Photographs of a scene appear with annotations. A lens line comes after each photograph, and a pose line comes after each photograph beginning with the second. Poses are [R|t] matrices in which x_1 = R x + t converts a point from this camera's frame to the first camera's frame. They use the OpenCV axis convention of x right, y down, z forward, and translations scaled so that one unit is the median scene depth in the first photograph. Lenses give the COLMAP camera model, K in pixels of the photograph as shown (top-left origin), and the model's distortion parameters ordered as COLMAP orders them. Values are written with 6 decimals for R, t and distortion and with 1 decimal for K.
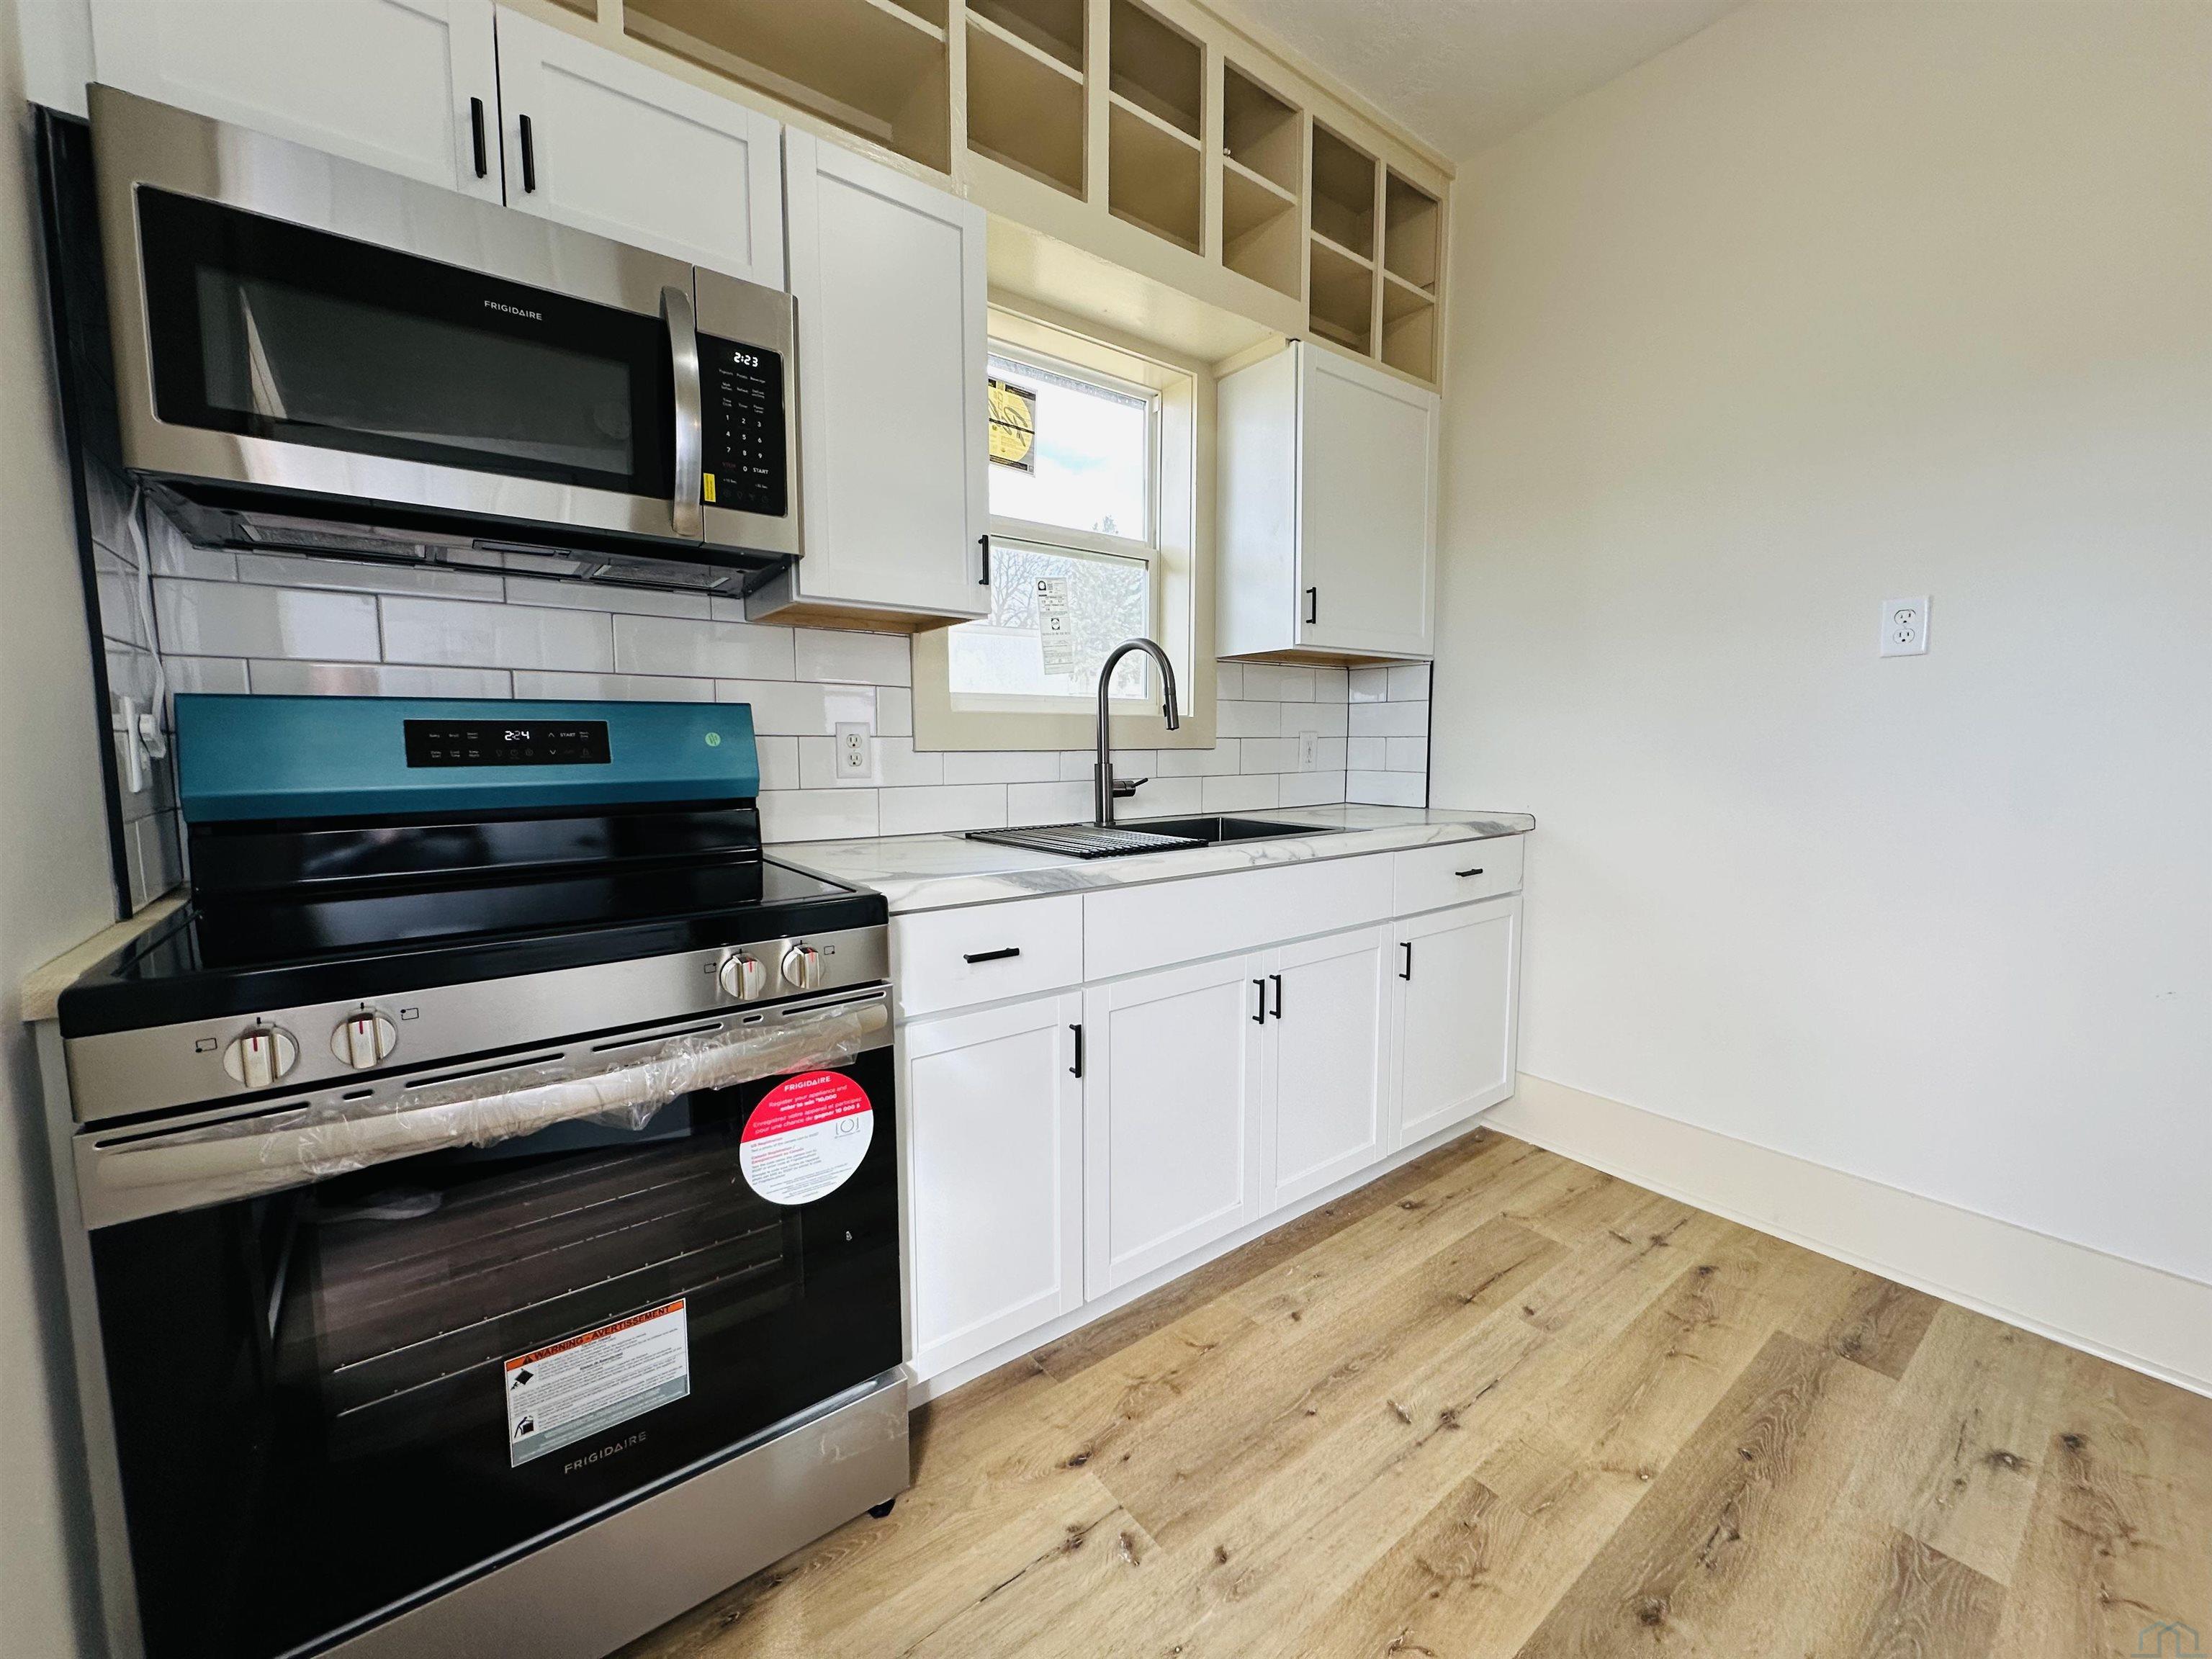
lens RADIAL K [[887.9, 0, 1106.5], [0, 887.9, 828.8], [0, 0, 1]] dist [0.000955, 0.000133]
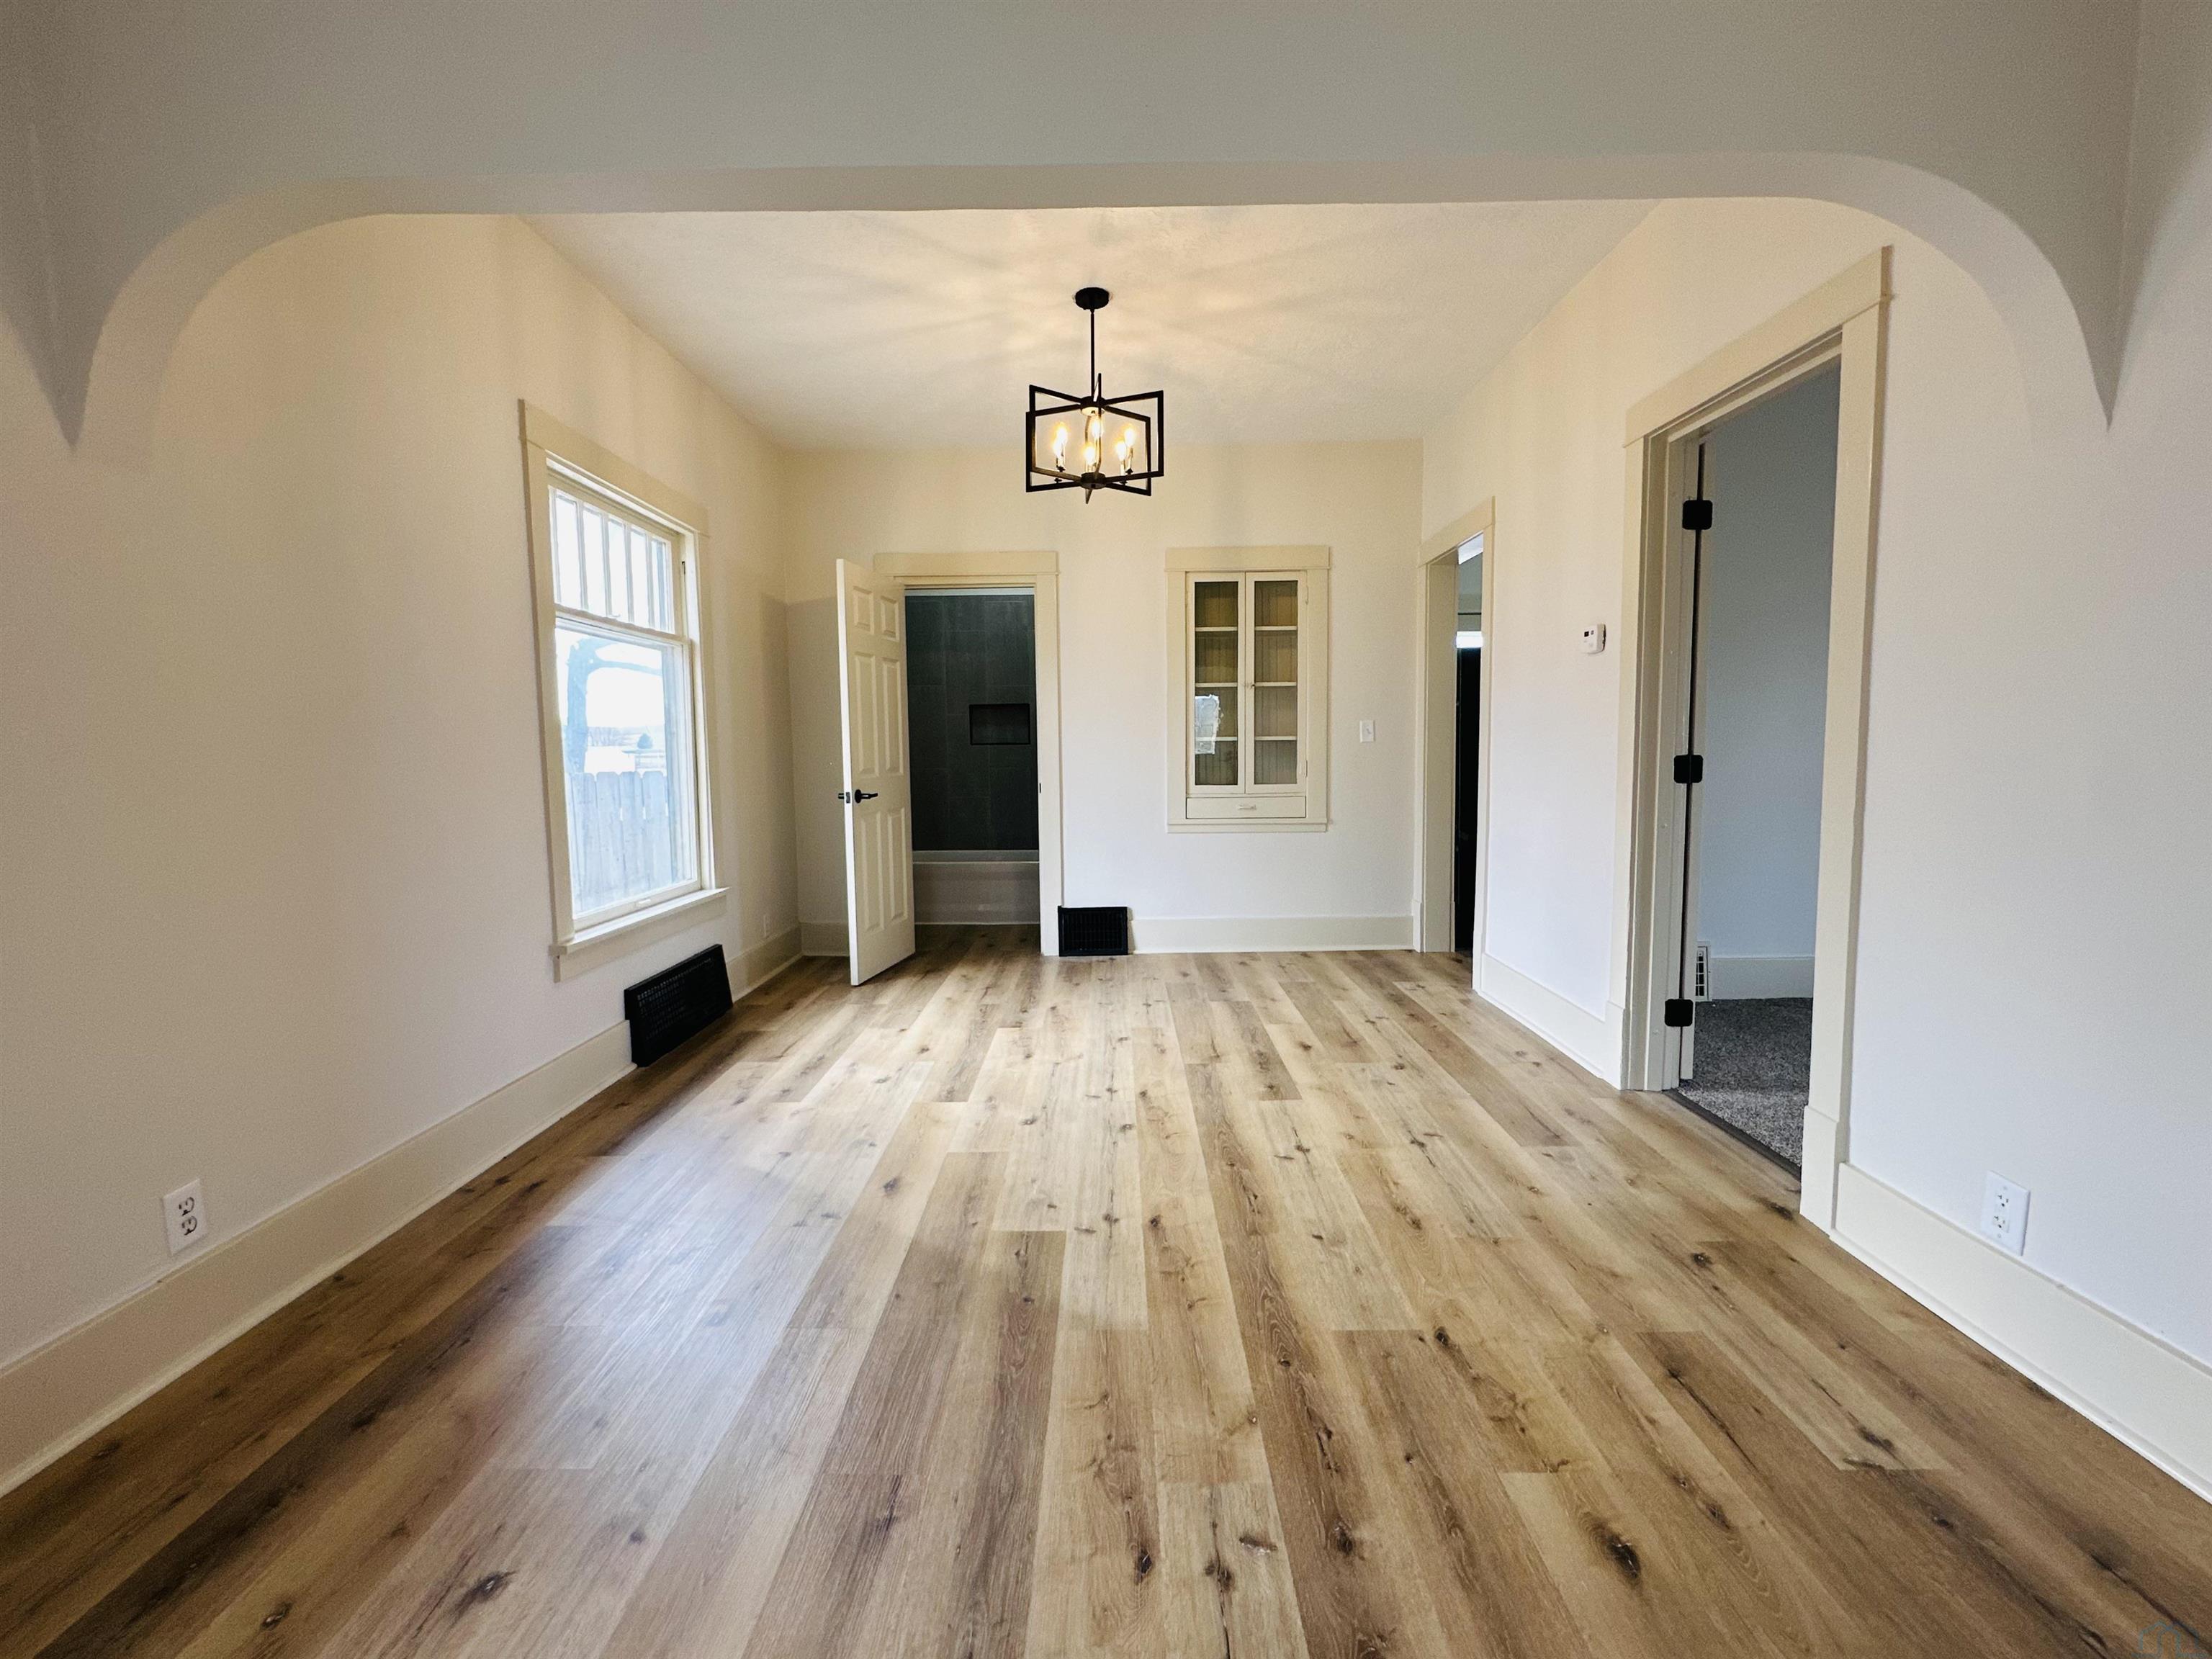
lens RADIAL K [[994.1, 0, 1106.9], [0, 994.1, 831.0], [0, 0, 1]] dist [-0.001600, -0.000072]
pose [[-0.620506, 0.074935, -0.780613, 1.342702], [-0.056579, 0.988552, 0.139870, -0.173791], [0.782158, 0.130956, -0.609163, 1.664531]]
